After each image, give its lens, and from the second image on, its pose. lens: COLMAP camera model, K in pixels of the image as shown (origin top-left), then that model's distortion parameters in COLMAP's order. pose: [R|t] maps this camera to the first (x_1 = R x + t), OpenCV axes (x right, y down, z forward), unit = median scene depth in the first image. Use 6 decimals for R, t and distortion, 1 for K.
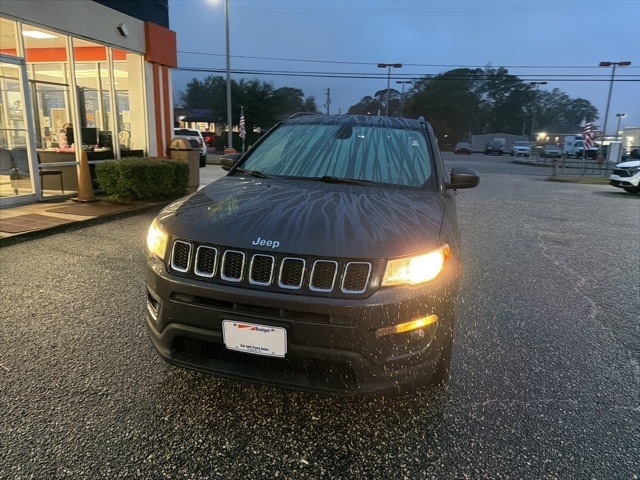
lens RADIAL K [[448.6, 0, 324.3], [0, 448.6, 238.1], [0, 0, 1]] dist [0.047634, -0.055196]
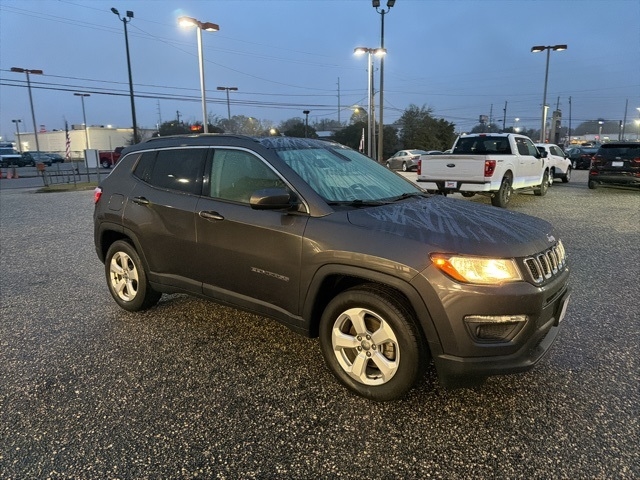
lens RADIAL K [[448.6, 0, 322.7], [0, 448.6, 239.1], [0, 0, 1]] dist [0.047634, -0.055196]
pose [[0.374302, -0.221243, 0.900527, -0.329326], [0.228396, 0.963200, 0.141709, -0.069159], [-0.898740, 0.152635, 0.411059, 0.213488]]
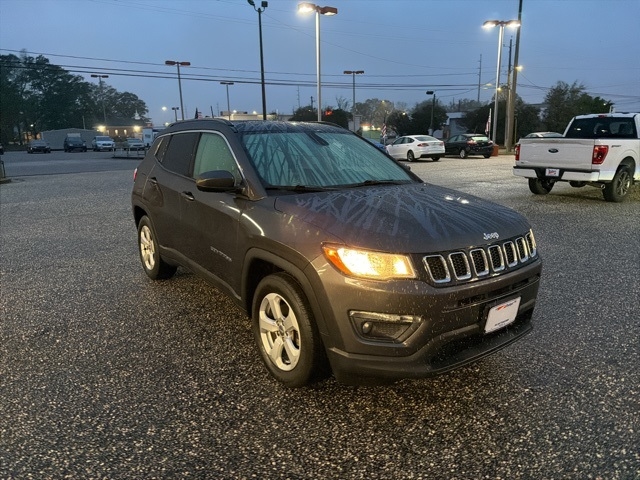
lens RADIAL K [[448.6, 0, 322.6], [0, 448.6, 244.3], [0, 0, 1]] dist [0.047634, -0.055196]
pose [[0.623611, -0.227936, 0.747767, -0.265603], [0.207345, 0.970515, 0.122916, -0.042205], [-0.753736, 0.078393, 0.652485, 0.111697]]
